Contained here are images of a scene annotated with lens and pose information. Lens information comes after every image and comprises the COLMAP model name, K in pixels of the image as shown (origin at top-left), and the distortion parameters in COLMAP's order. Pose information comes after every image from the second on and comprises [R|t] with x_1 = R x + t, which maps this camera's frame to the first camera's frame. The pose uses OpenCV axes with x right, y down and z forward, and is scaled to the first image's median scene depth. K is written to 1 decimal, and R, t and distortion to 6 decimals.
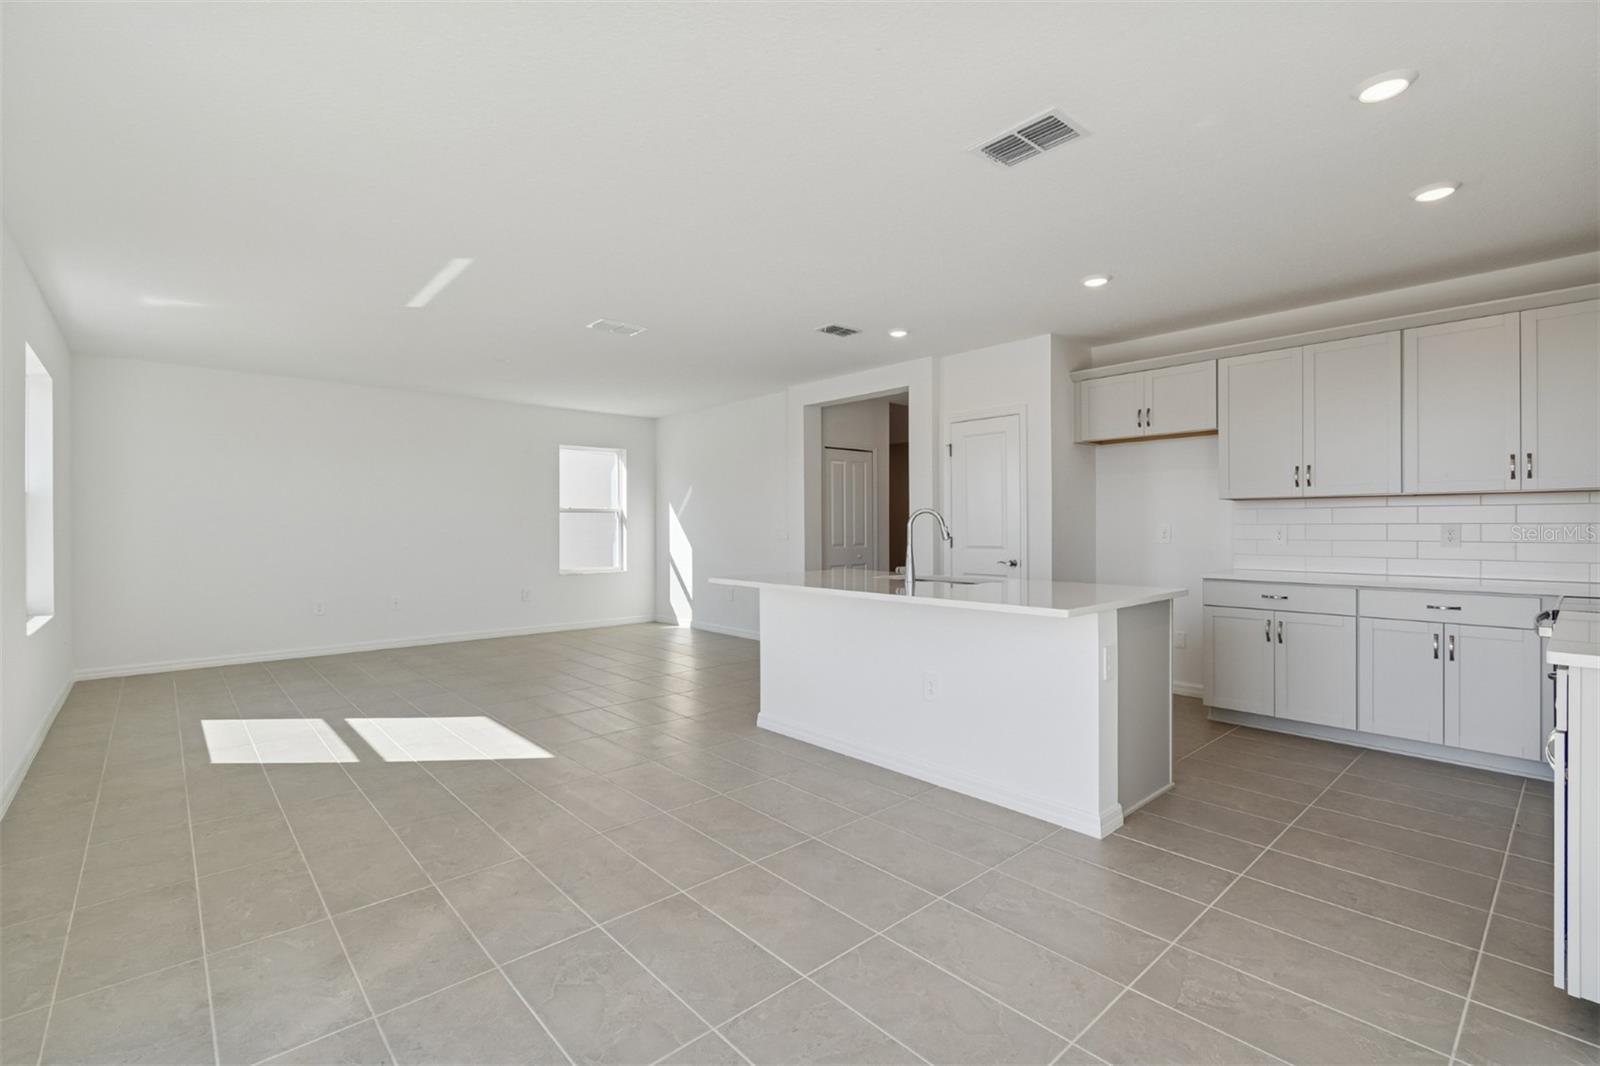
lens RADIAL K [[718.4, 0, 794.2], [0, 718.4, 529.8], [0, 0, 1]] dist [0.000501, -0.002001]
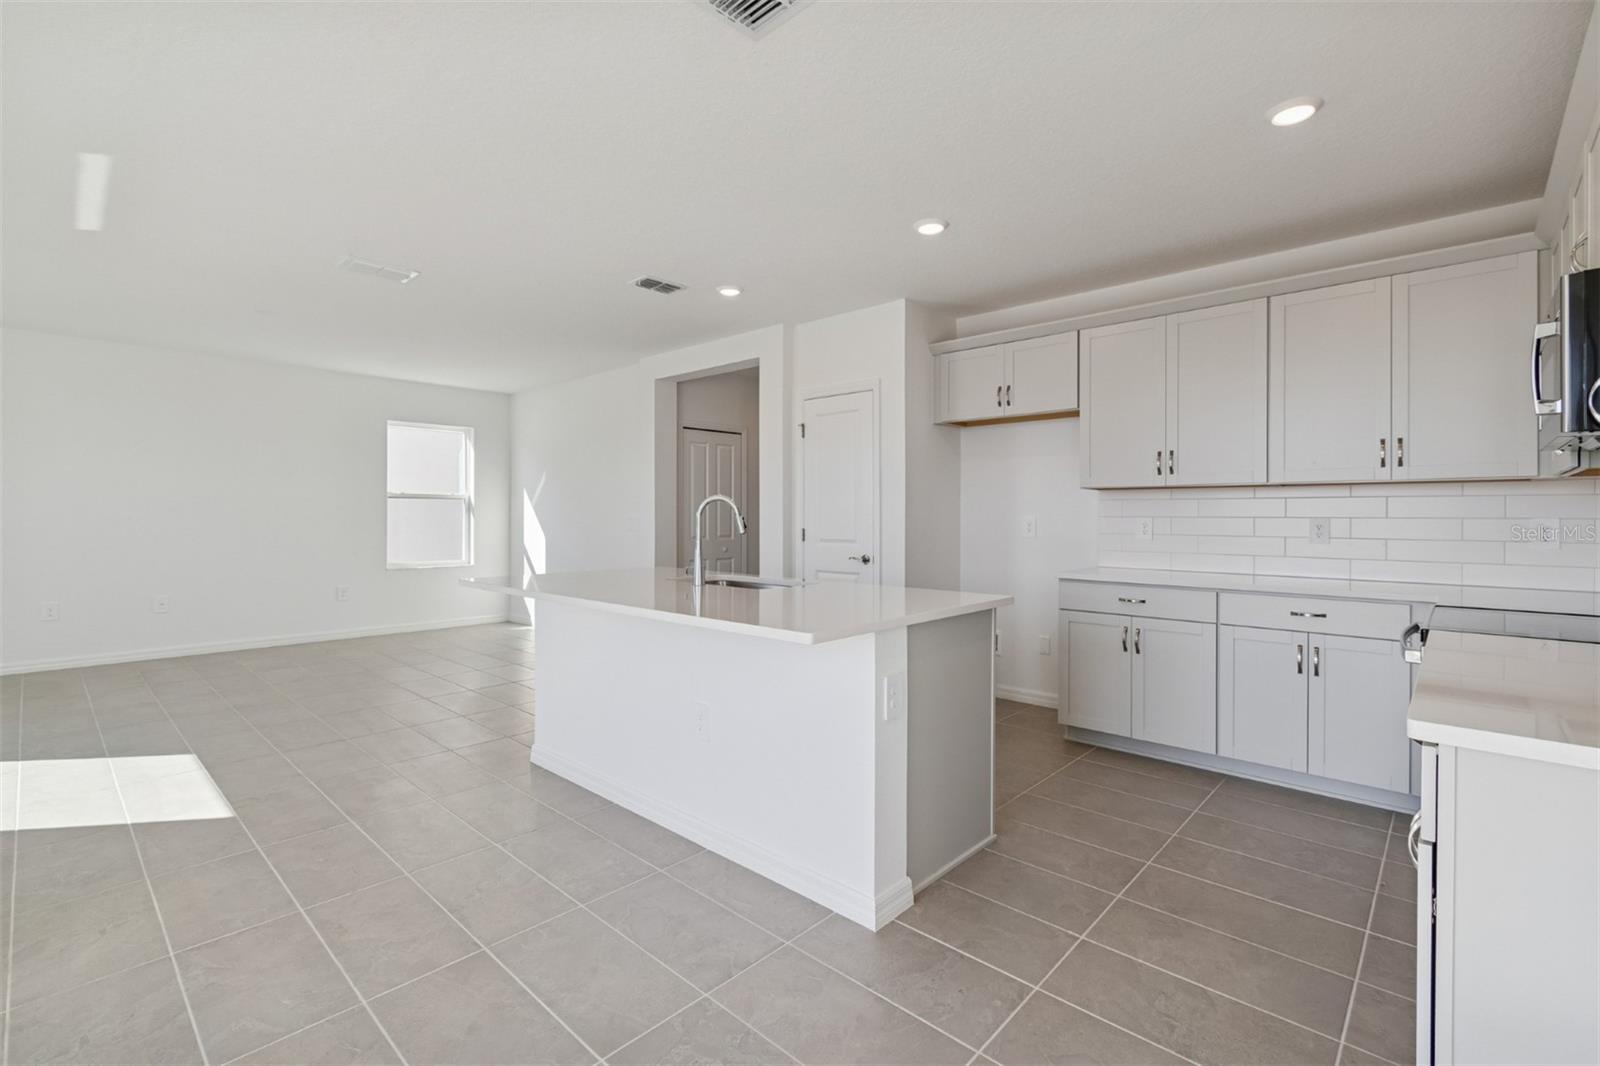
lens RADIAL K [[718.4, 0, 802.3], [0, 718.4, 518.7], [0, 0, 1]] dist [0.000501, -0.002001]
pose [[0.995304, 0.006457, 0.096581, 0.181007], [-0.006325, 0.999979, -0.001668, -0.001689], [-0.096589, 0.001049, 0.995324, 0.166961]]
